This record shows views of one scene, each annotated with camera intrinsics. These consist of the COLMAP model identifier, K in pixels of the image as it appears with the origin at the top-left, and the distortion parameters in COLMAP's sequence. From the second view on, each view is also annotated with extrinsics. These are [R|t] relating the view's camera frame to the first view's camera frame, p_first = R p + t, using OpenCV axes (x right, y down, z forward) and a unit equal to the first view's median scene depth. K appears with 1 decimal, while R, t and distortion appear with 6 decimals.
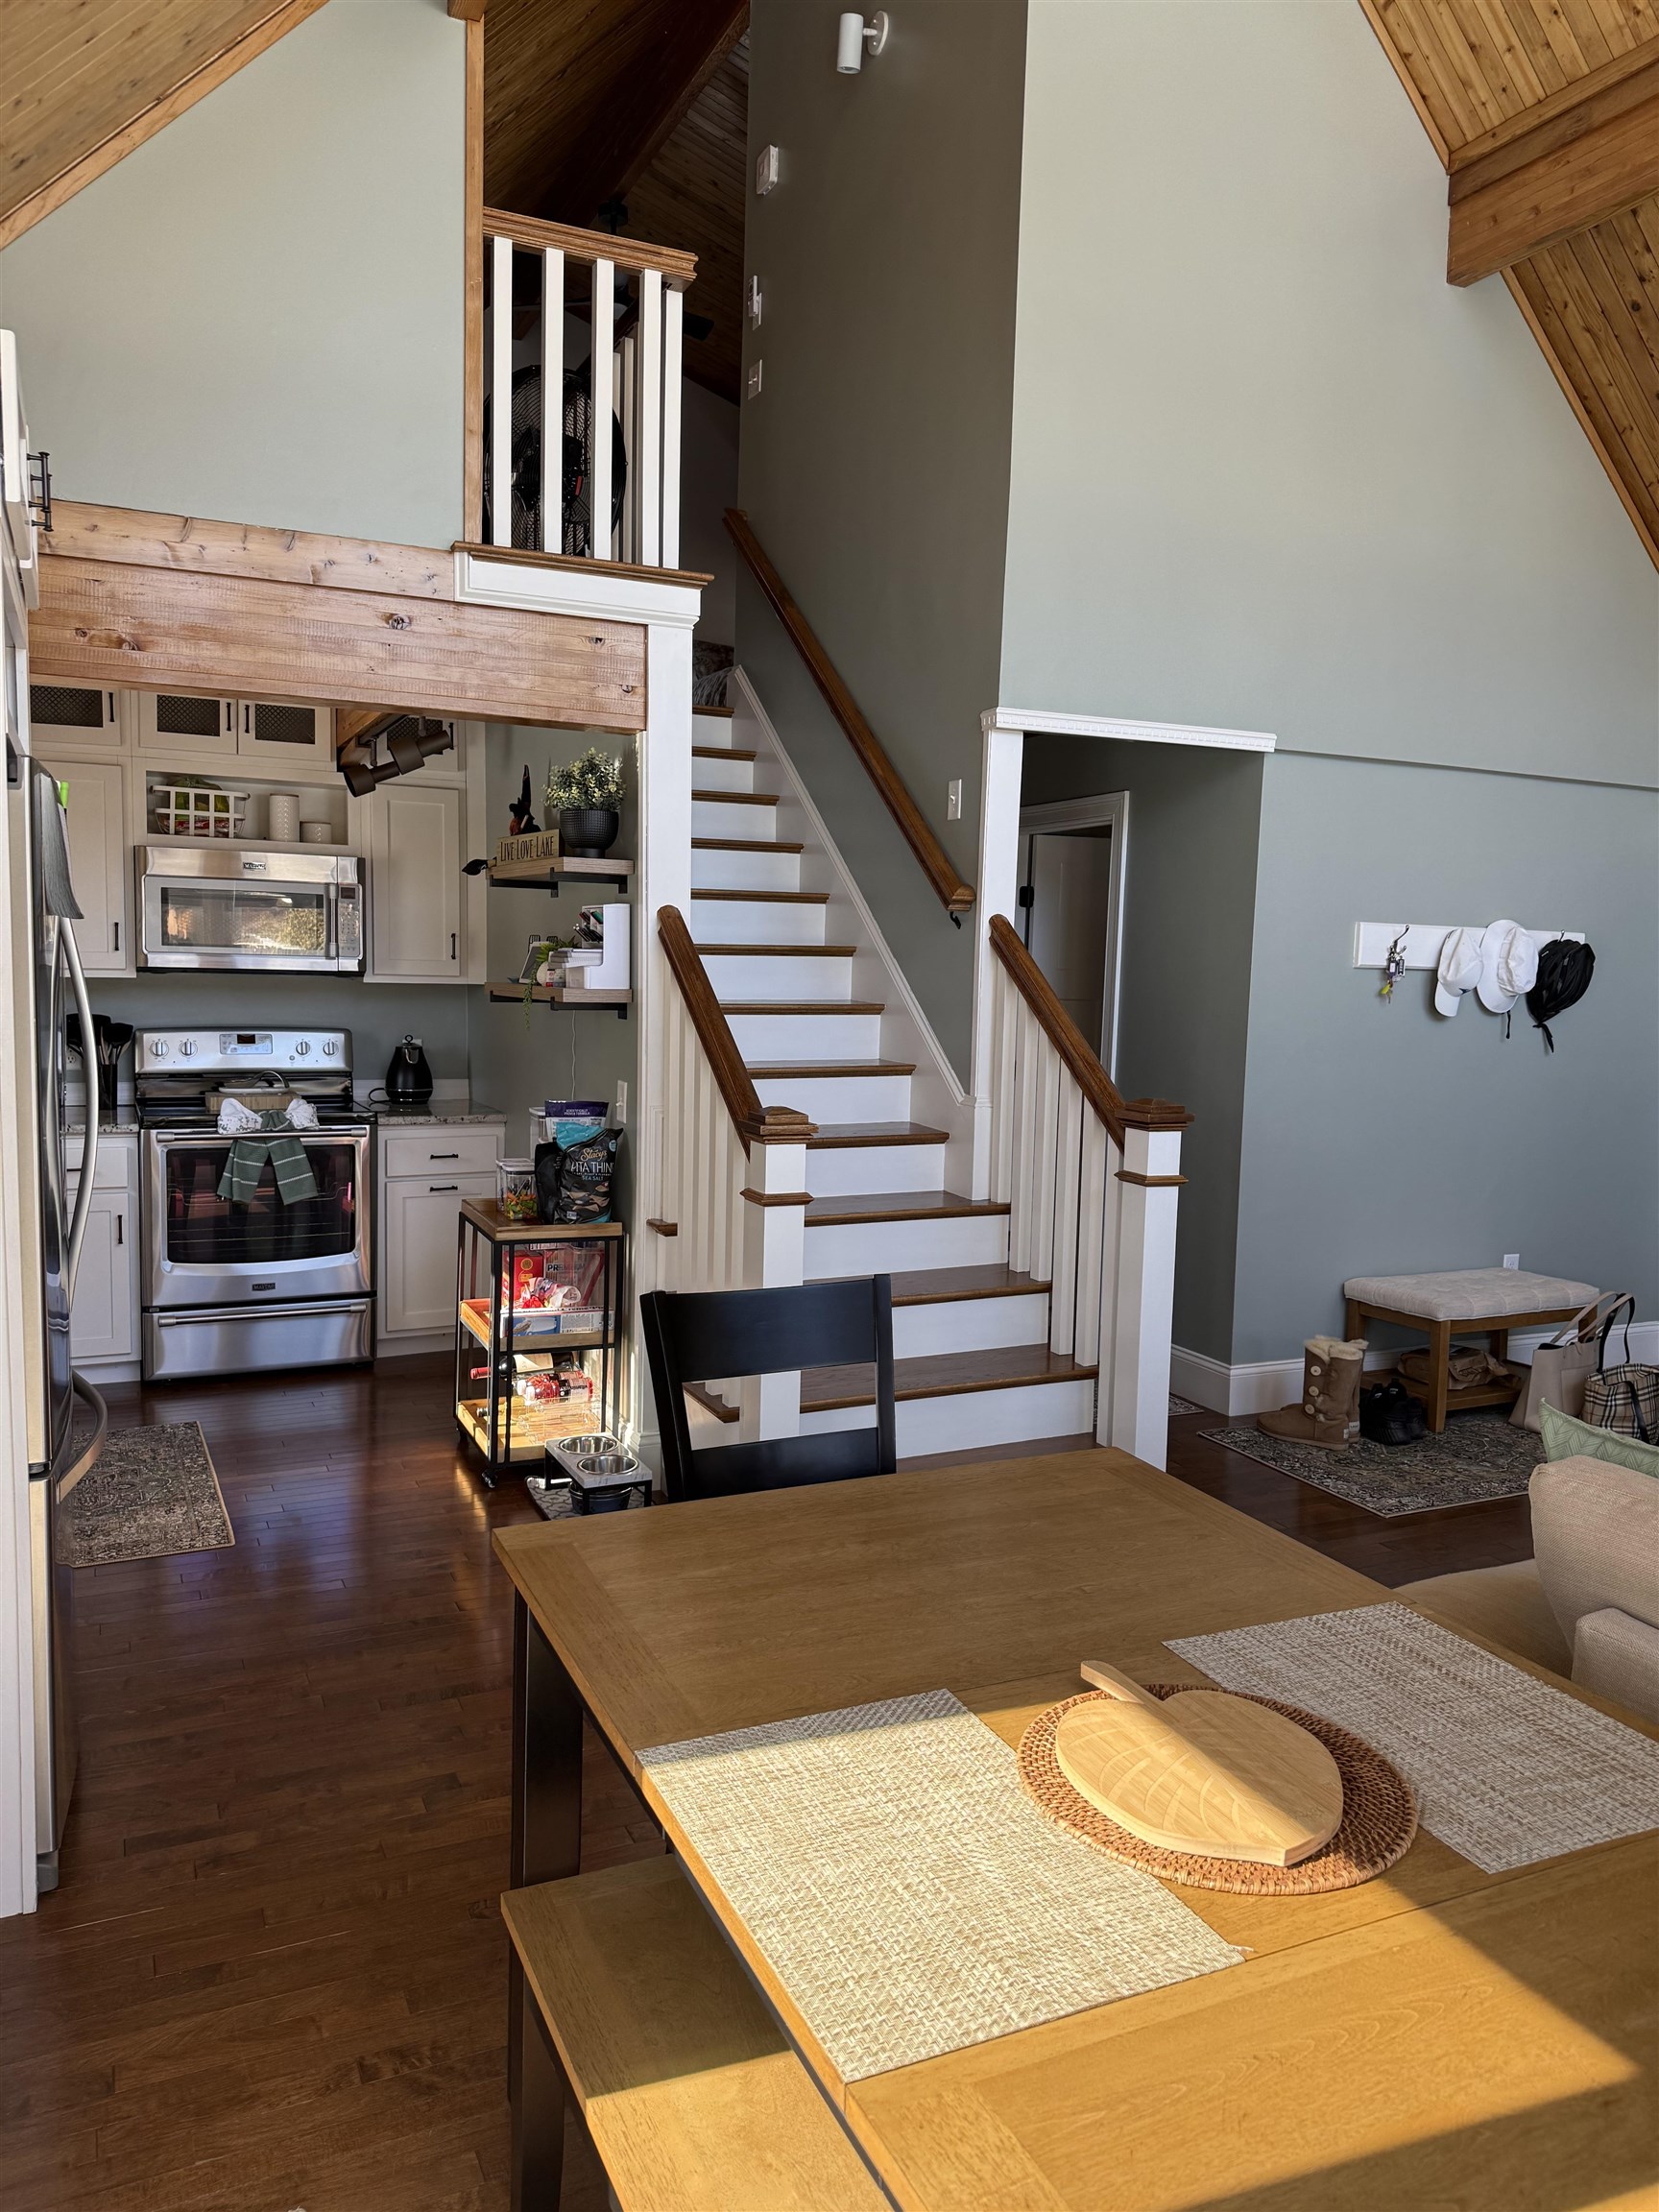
lens RADIAL K [[1540.8, 0, 832.6], [0, 1540.8, 1093.3], [0, 0, 1]] dist [0.047570, -0.062596]
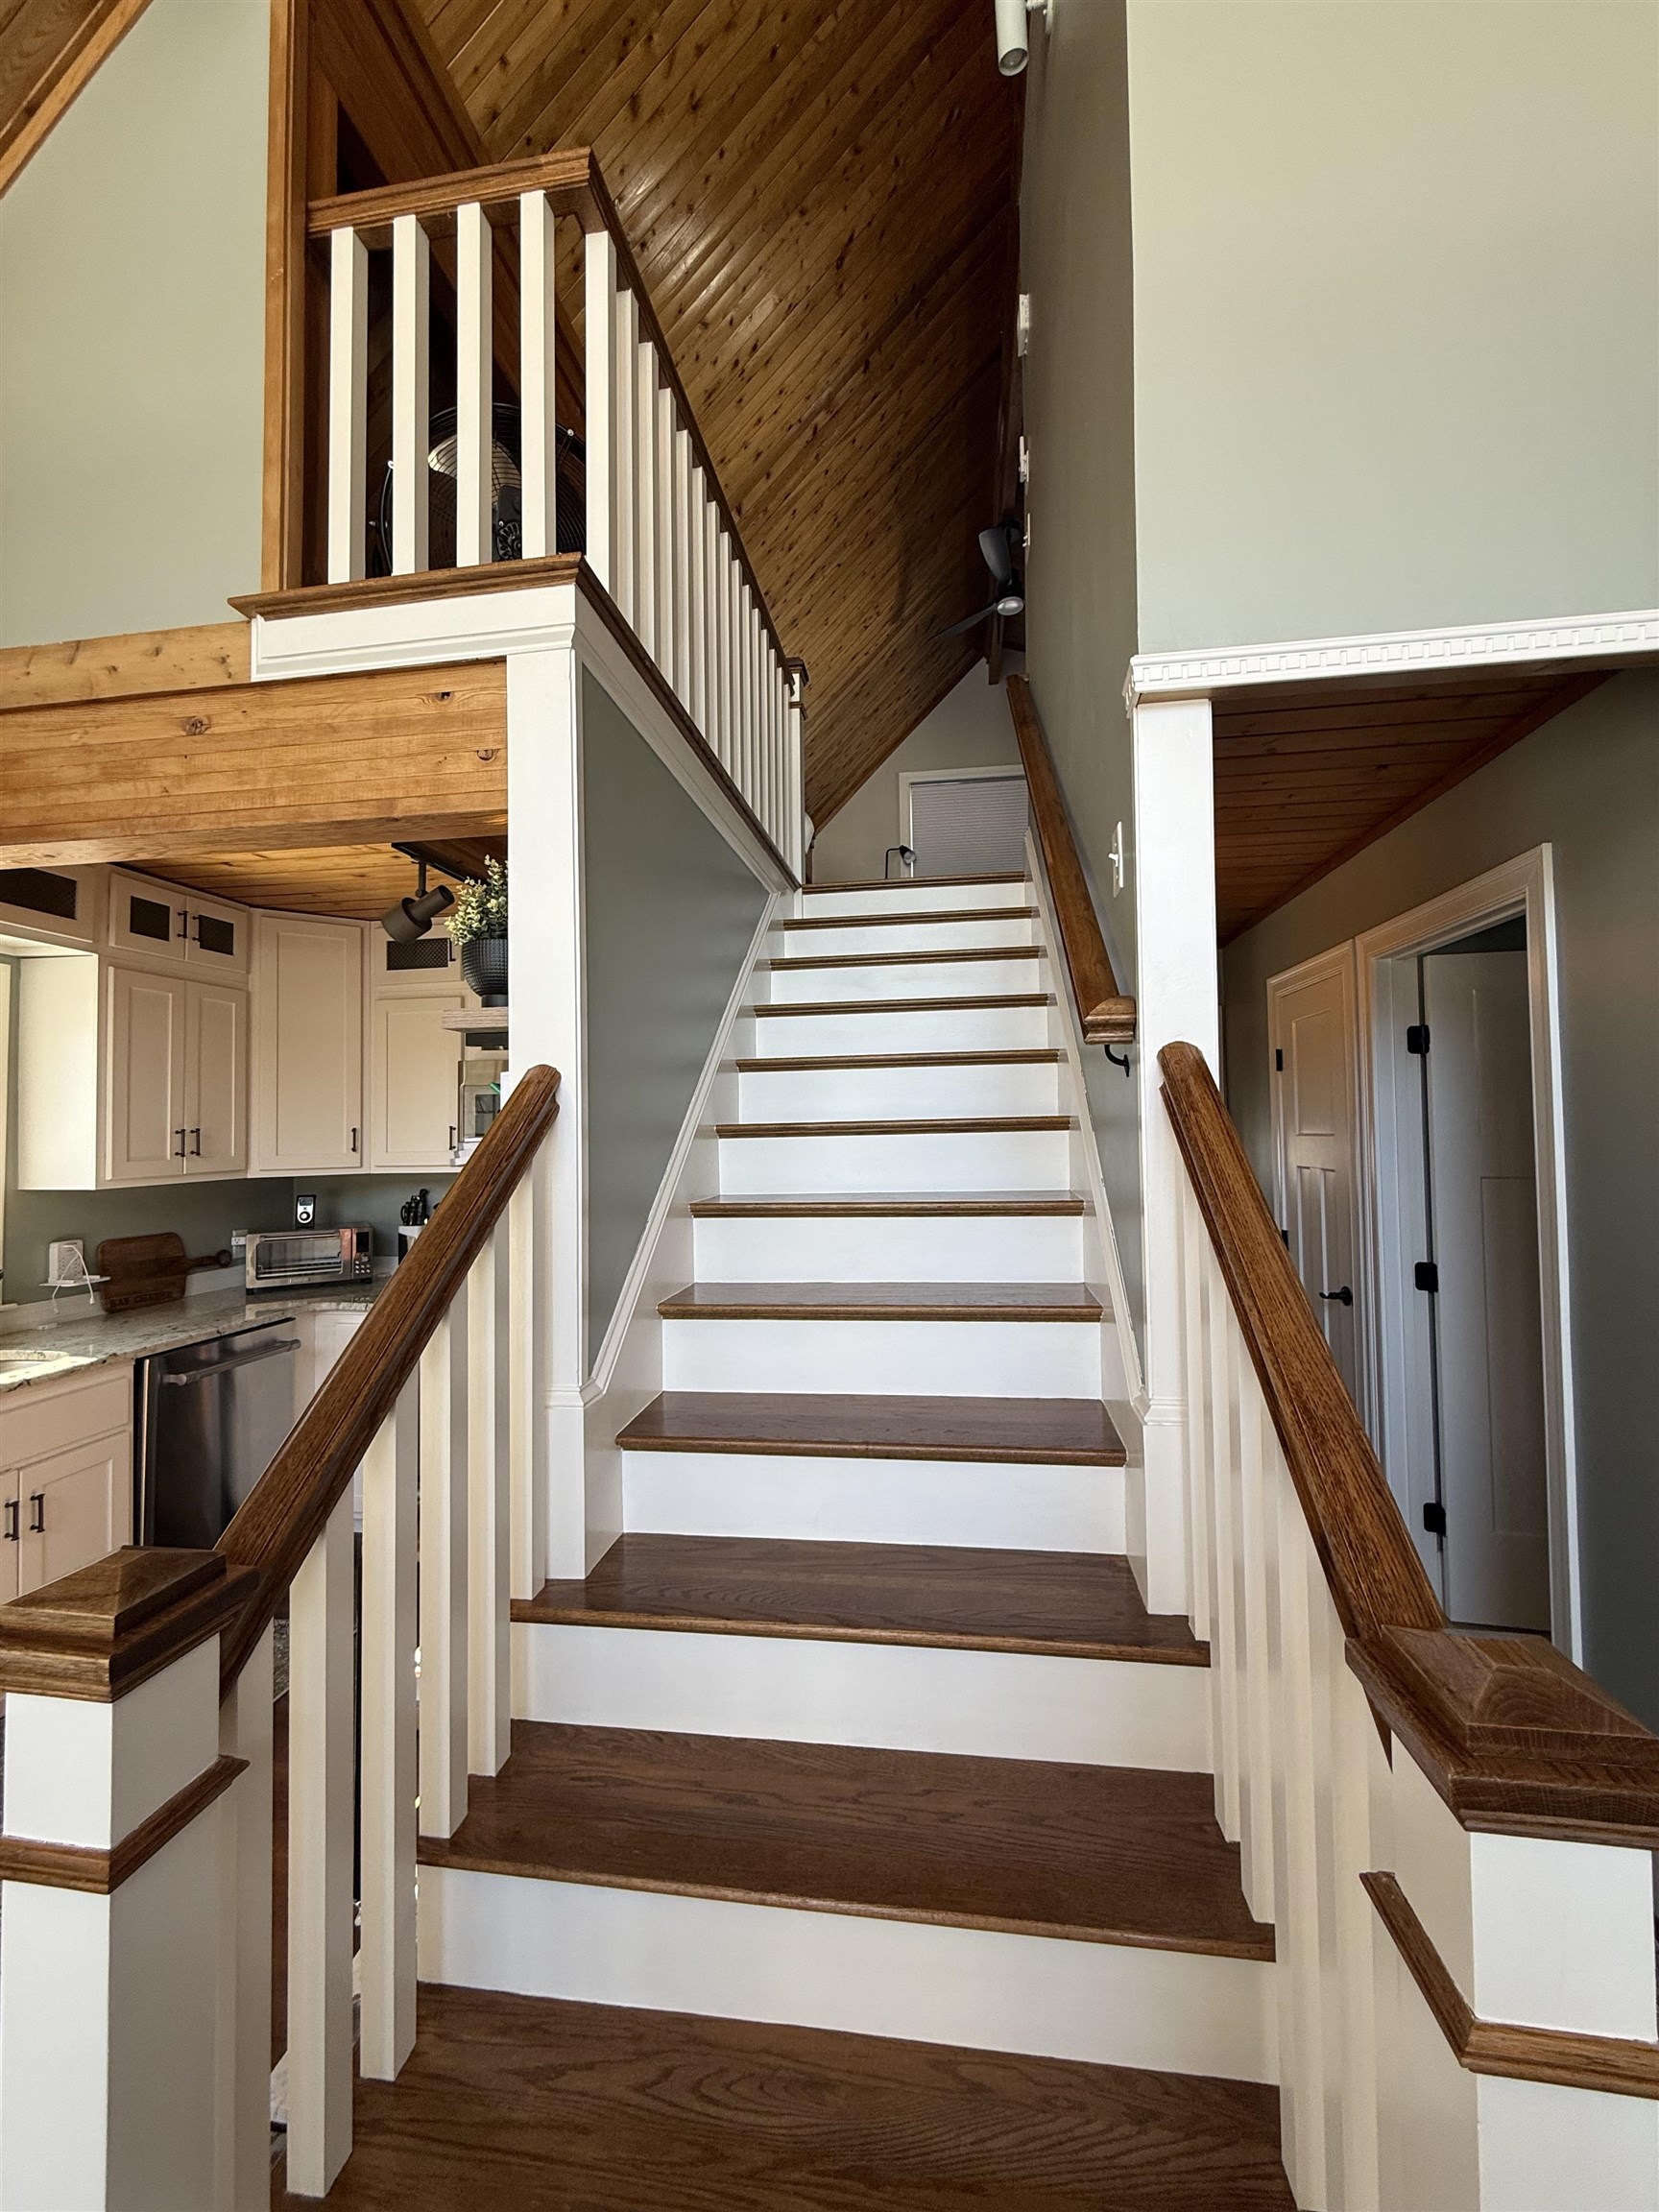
lens RADIAL K [[884.0, 0, 825.2], [0, 884.0, 1100.3], [0, 0, 1]] dist [-0.003917, -0.000056]
pose [[0.827168, -0.058032, -0.558950, 0.179581], [-0.015033, 0.992013, -0.125240, -0.058198], [0.561754, 0.111997, 0.819689, 0.706130]]
